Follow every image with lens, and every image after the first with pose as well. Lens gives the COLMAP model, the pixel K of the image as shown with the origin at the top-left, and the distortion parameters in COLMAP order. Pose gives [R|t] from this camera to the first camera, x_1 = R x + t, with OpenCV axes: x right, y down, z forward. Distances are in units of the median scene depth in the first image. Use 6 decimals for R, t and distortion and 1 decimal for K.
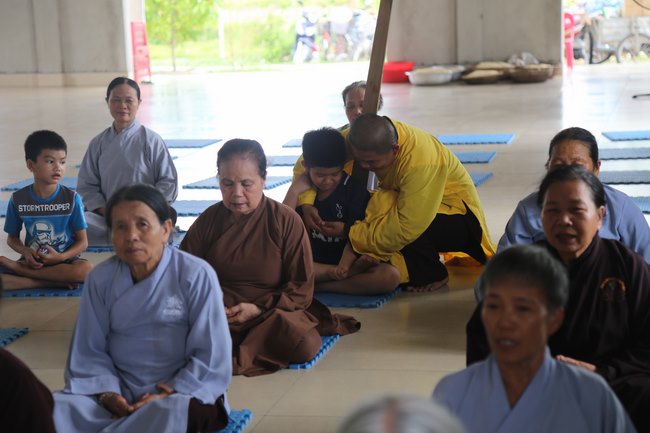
lens RADIAL K [[1773.2, 0, 325.0], [0, 1773.2, 216.5], [0, 0, 1]] dist [-0.637365, -0.872348]
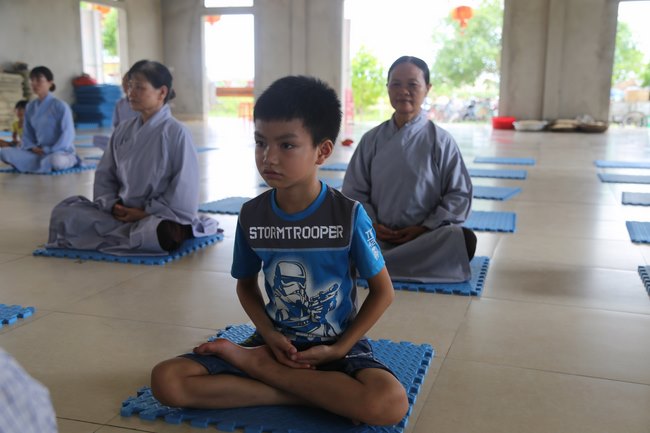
lens RADIAL K [[757.7, 0, 325.0], [0, 757.7, 216.5], [0, 0, 1]] dist [0.002214, -0.004761]
pose [[0.990765, 0.076870, -0.111693, -0.109694], [-0.073048, 0.996607, 0.037927, -0.018897], [0.114229, -0.029418, 0.993019, 0.662919]]
